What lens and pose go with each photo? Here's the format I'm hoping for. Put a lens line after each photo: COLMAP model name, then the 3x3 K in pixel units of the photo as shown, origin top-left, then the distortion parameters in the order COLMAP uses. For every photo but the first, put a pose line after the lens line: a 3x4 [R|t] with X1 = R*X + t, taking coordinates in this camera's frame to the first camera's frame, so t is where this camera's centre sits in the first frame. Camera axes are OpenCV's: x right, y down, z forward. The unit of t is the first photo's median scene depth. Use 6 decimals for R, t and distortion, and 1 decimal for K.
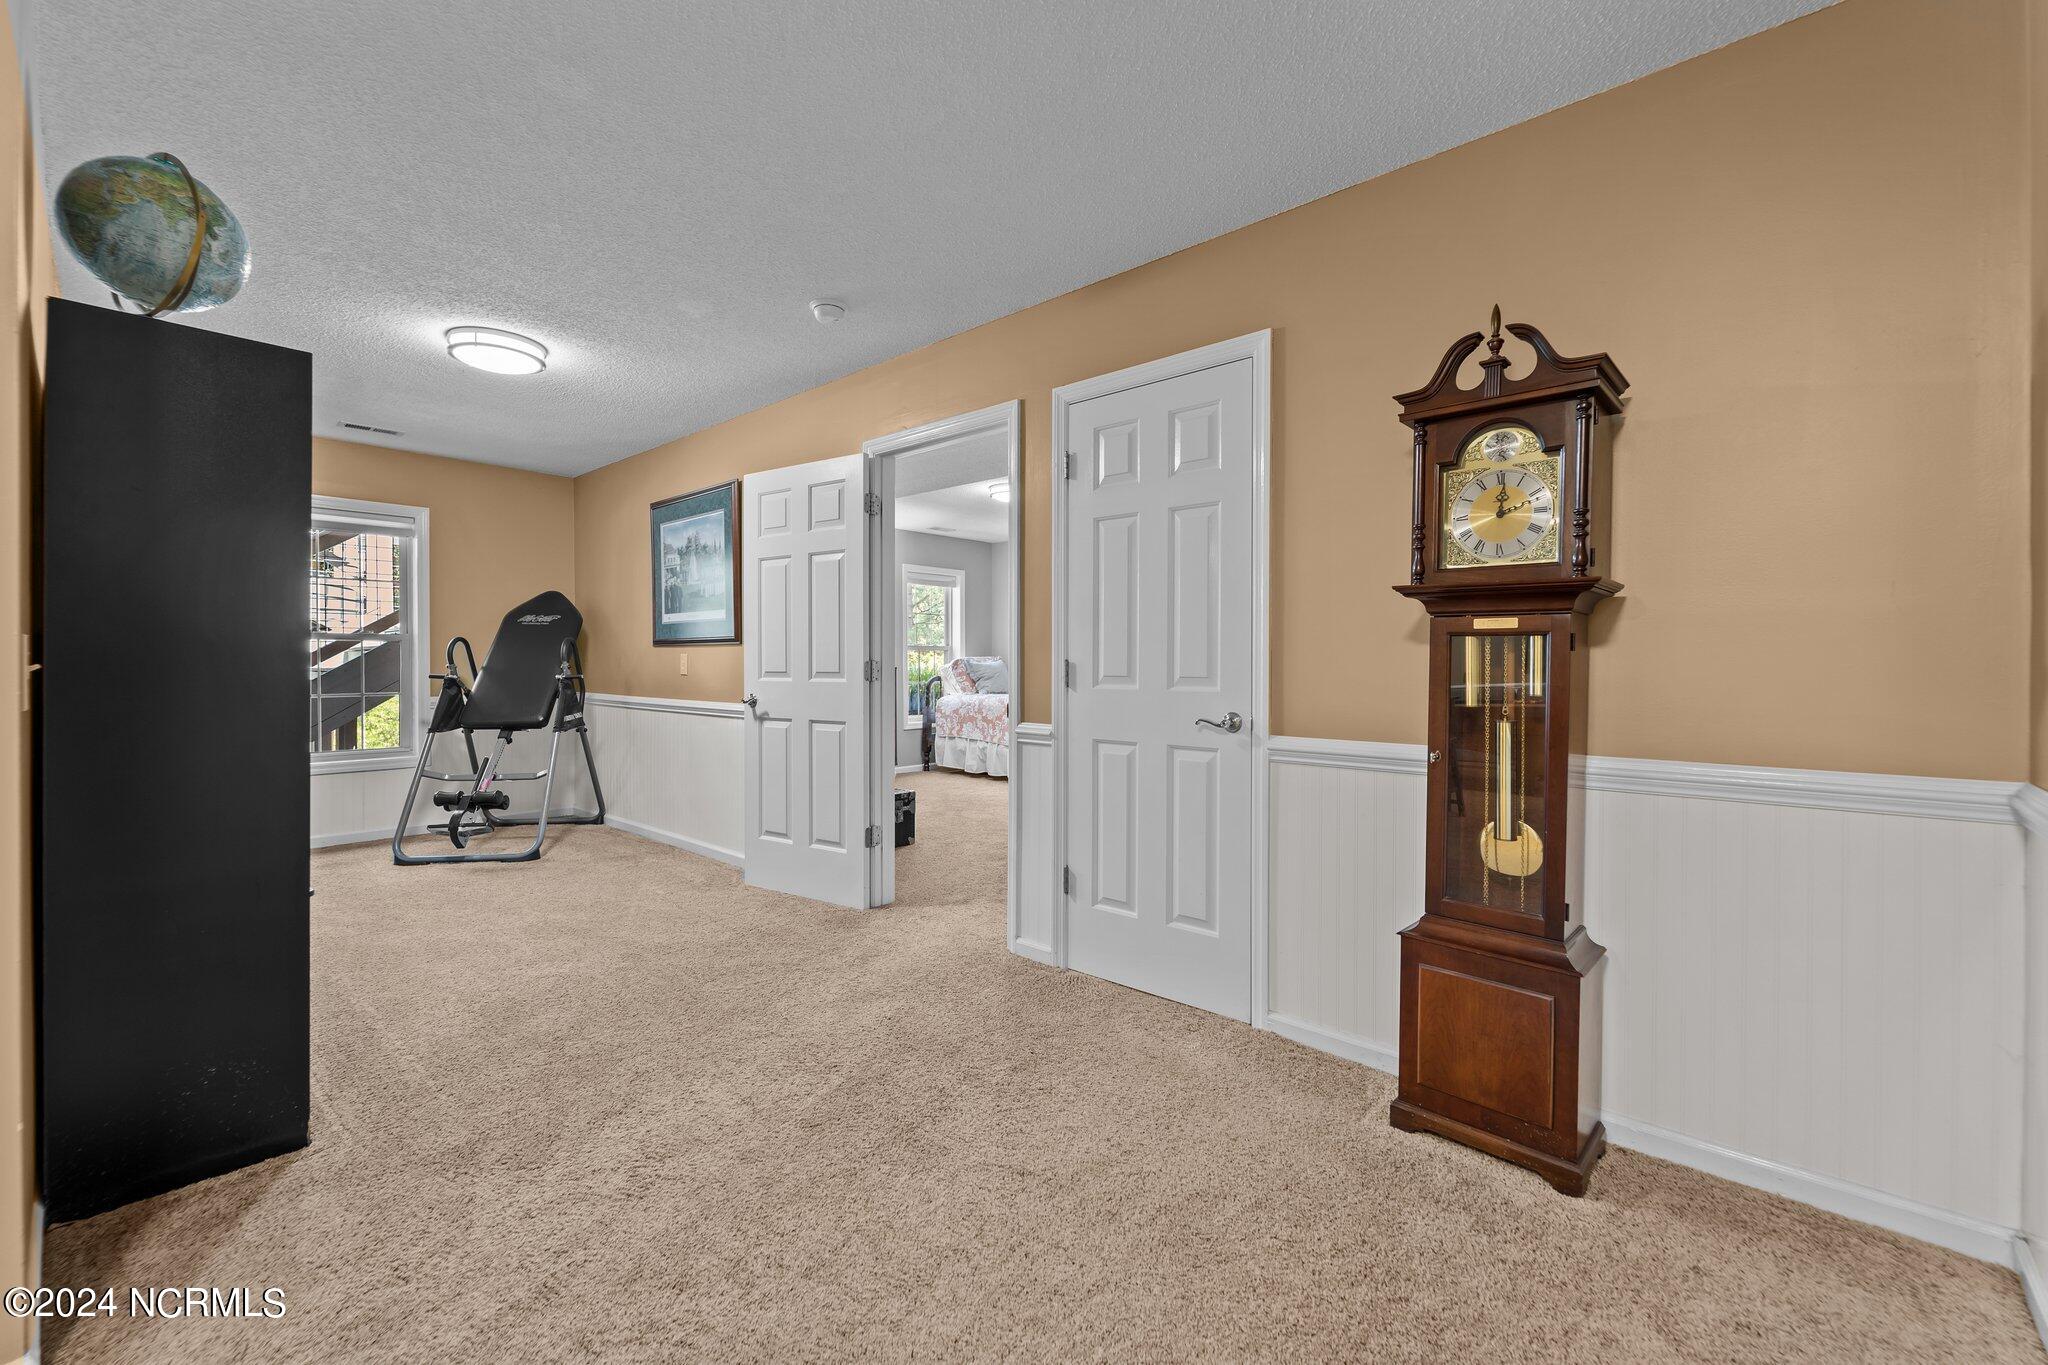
lens RADIAL K [[828.9, 0, 1025.8], [0, 828.9, 680.0], [0, 0, 1]] dist [-0.004891, -0.000323]
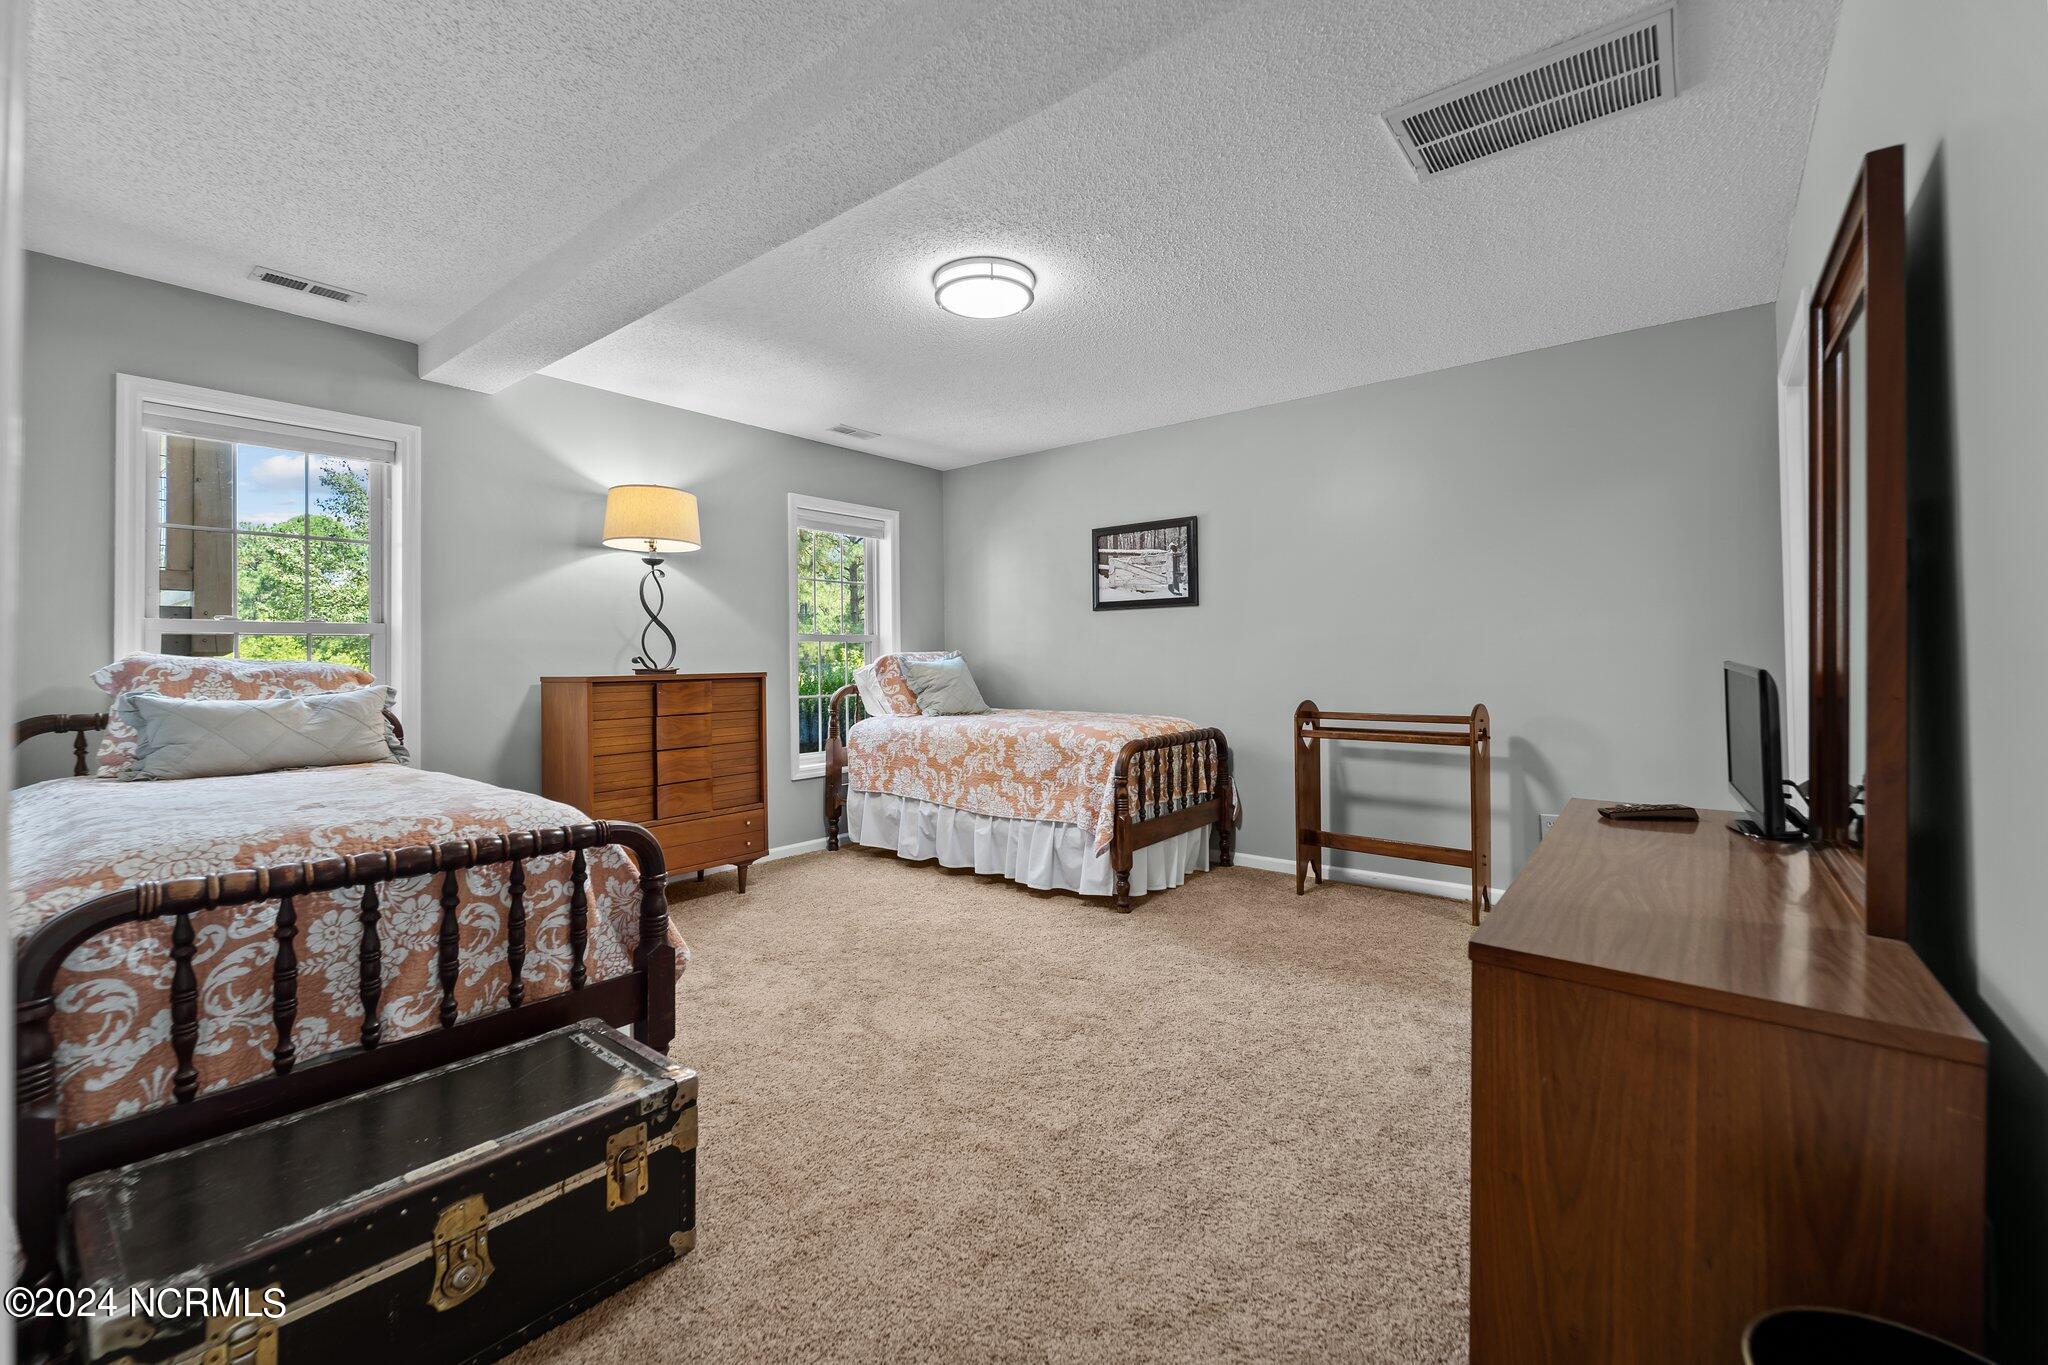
lens RADIAL K [[828.9, 0, 1021.6], [0, 828.9, 667.7], [0, 0, 1]] dist [-0.004891, -0.000323]
pose [[0.998781, -0.004364, 0.049170, -0.016340], [0.004992, 0.999907, -0.012661, -0.009320], [-0.049111, 0.012891, 0.998710, 0.424279]]
